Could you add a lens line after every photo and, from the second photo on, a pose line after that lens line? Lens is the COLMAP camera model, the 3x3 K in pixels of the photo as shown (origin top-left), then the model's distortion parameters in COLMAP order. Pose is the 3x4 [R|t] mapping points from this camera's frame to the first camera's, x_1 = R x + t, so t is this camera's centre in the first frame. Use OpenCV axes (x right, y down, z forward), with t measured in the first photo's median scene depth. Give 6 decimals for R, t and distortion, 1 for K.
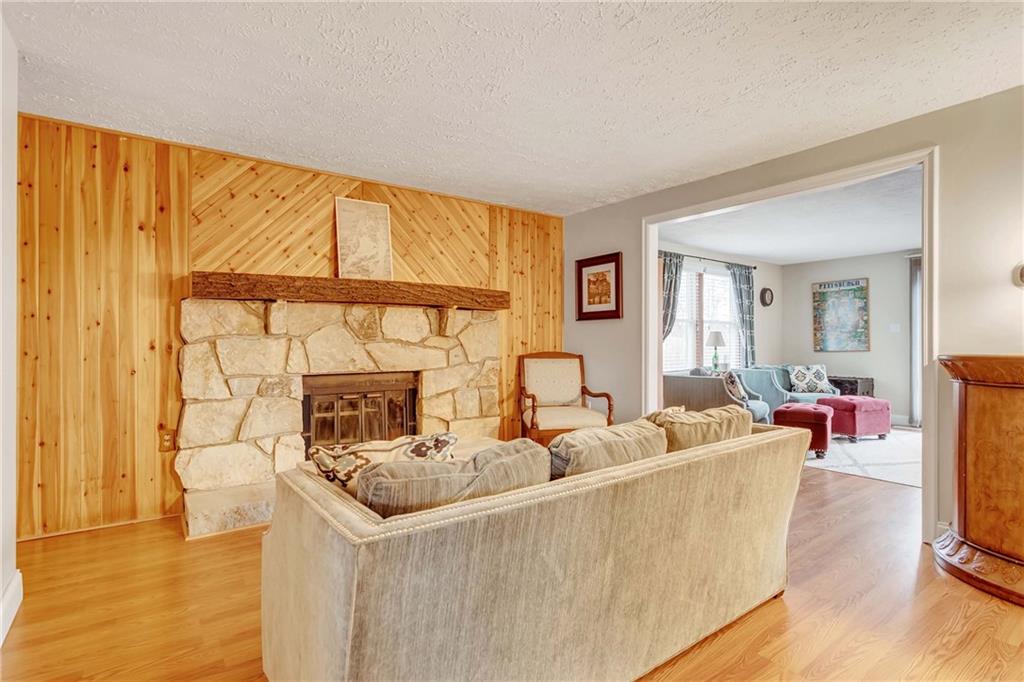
lens RADIAL K [[507.5, 0, 513.0], [0, 507.5, 338.1], [0, 0, 1]] dist [-0.015009, 0.011208]
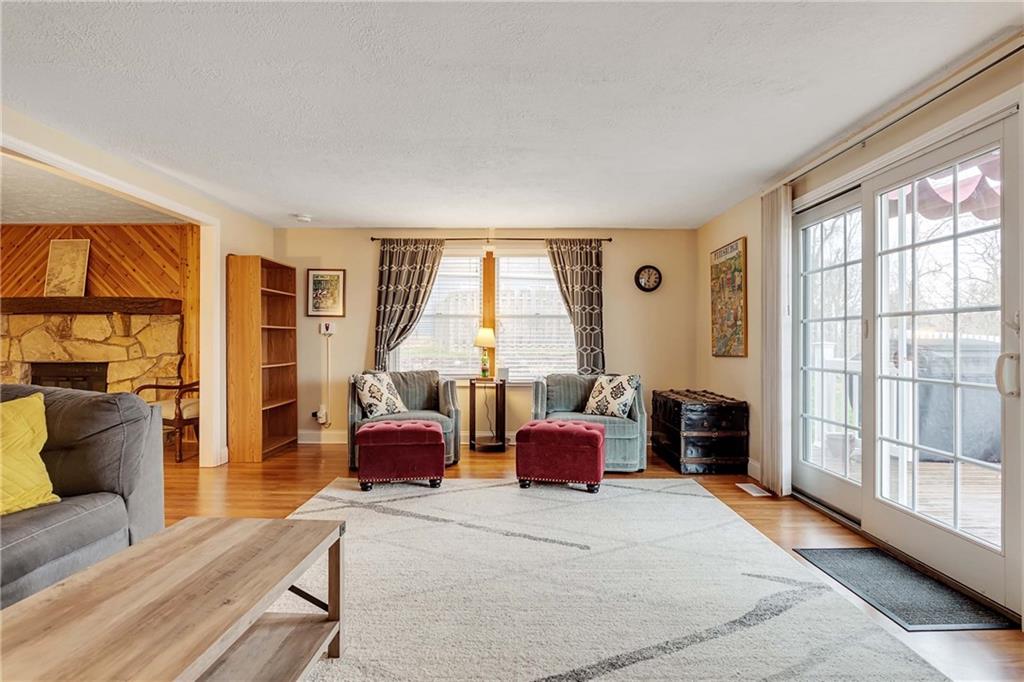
lens RADIAL K [[507.5, 0, 513.0], [0, 507.5, 338.1], [0, 0, 1]] dist [-0.015009, 0.011208]
pose [[0.797482, -0.002056, -0.603340, 1.424134], [0.003333, 0.999994, 0.000999, 0.003622], [0.603334, -0.002808, 0.797484, 0.581334]]
